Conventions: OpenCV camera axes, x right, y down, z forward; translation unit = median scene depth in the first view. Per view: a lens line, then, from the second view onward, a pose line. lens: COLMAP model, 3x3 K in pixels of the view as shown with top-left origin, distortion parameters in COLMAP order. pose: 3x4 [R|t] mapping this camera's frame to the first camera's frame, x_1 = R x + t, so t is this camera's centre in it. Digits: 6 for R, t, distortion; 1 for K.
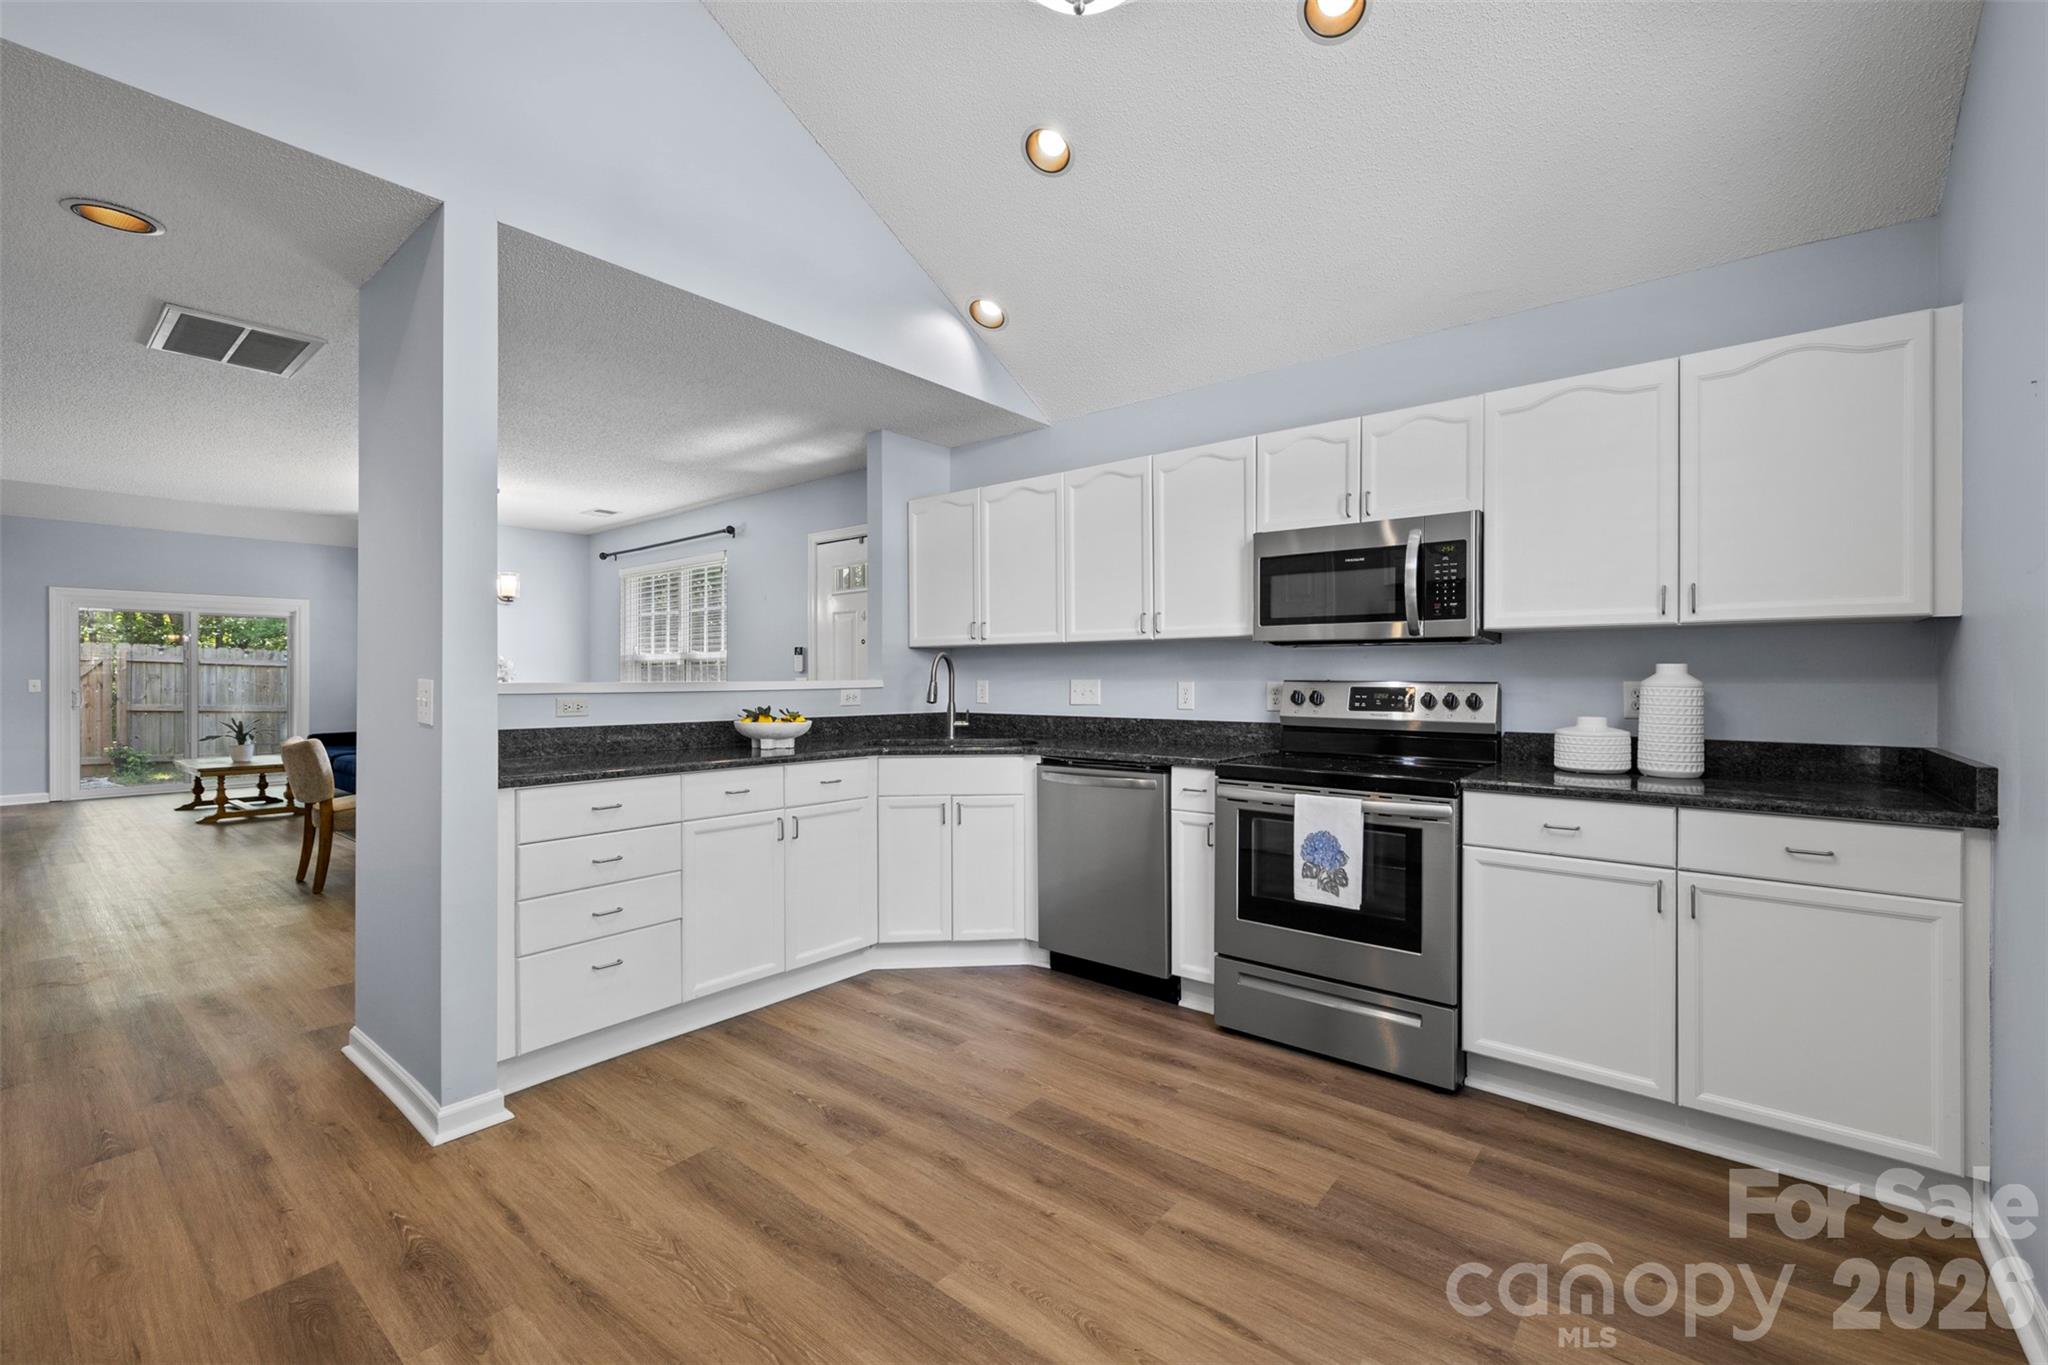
lens RADIAL K [[854.2, 0, 1031.2], [0, 854.2, 675.2], [0, 0, 1]] dist [0.001081, 0.000012]
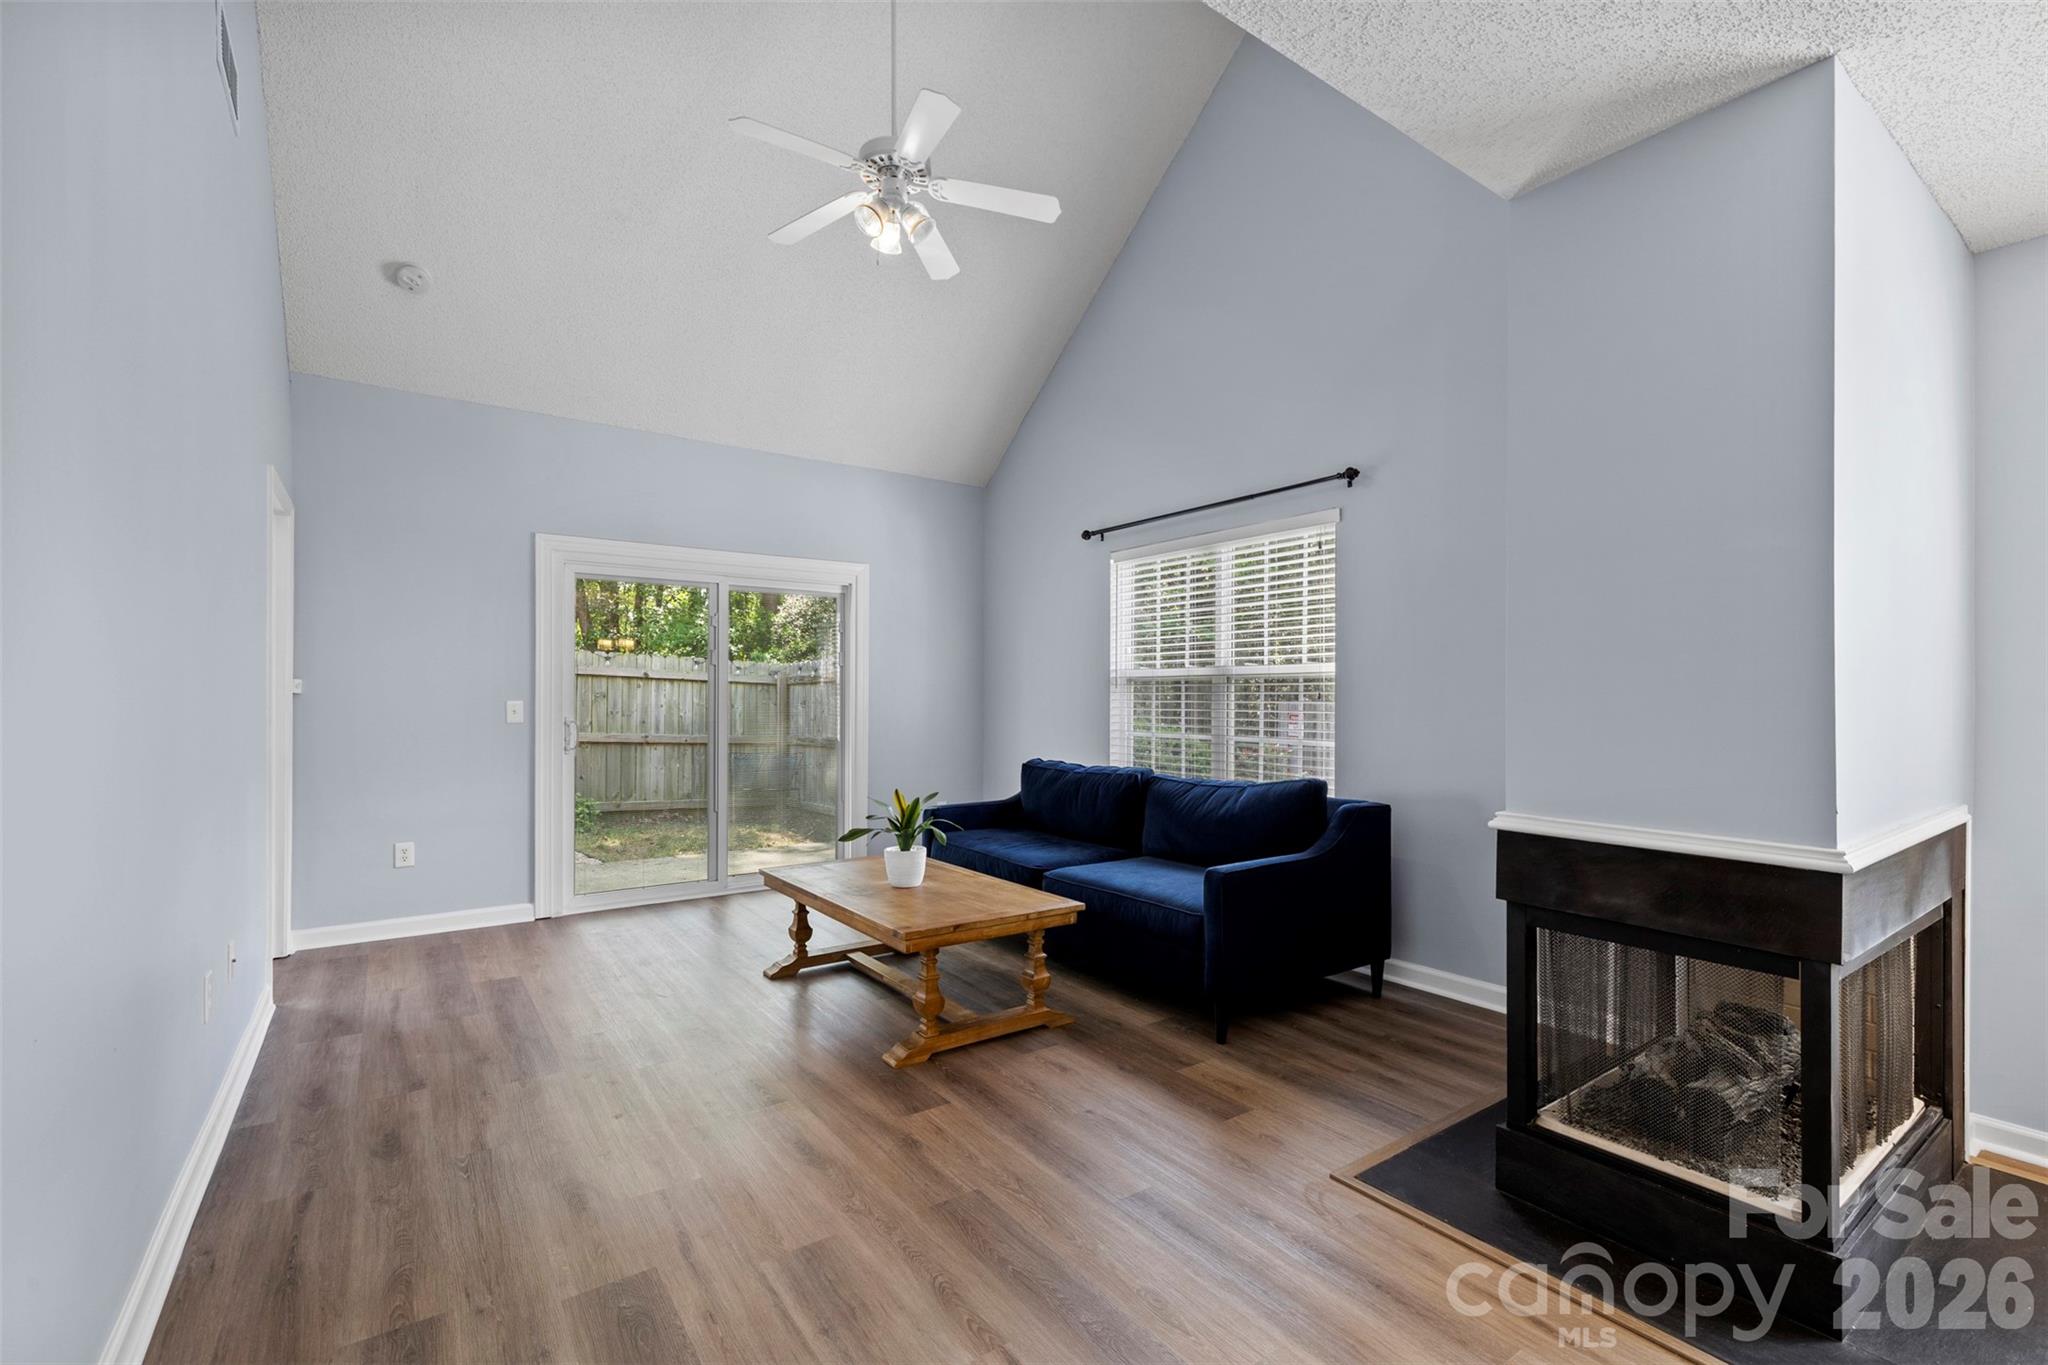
lens RADIAL K [[885.8, 0, 1017.0], [0, 885.8, 688.1], [0, 0, 1]] dist [0.003702, -0.000251]
pose [[0.963242, 0.004251, -0.268602, -0.707254], [-0.007402, 0.999915, -0.010722, 0.002562], [0.268534, 0.012316, 0.963192, 0.541361]]
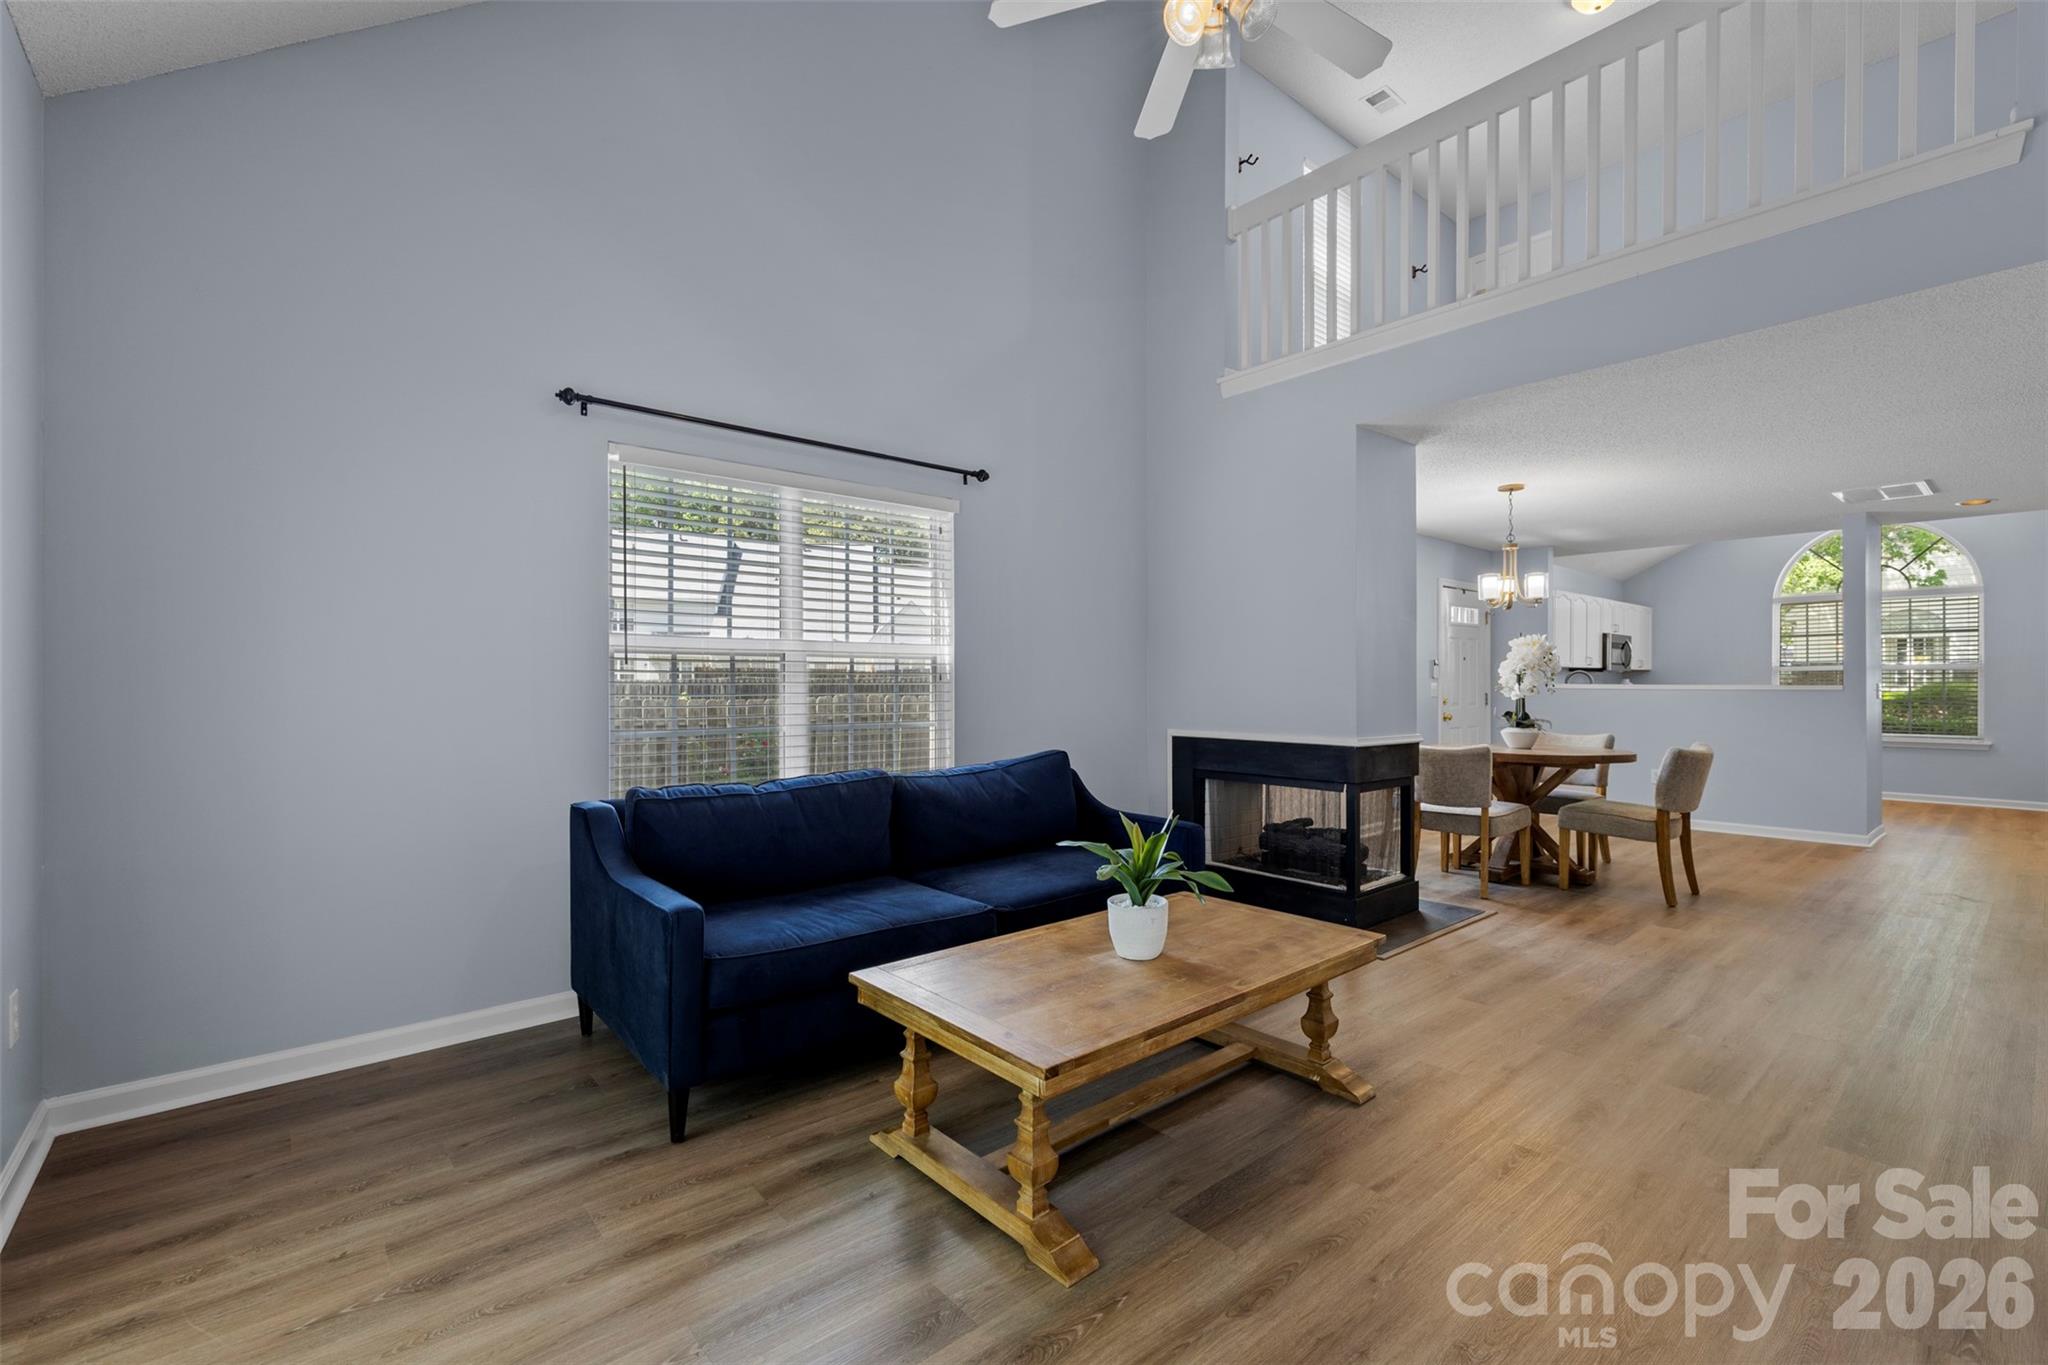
lens RADIAL K [[885.8, 0, 1017.0], [0, 885.8, 688.1], [0, 0, 1]] dist [0.003702, -0.000251]
pose [[0.180588, -0.001704, 0.983557, -1.185514], [0.000342, 0.999999, 0.001670, 0.005700], [-0.983559, 0.000034, 0.180588, 0.941629]]
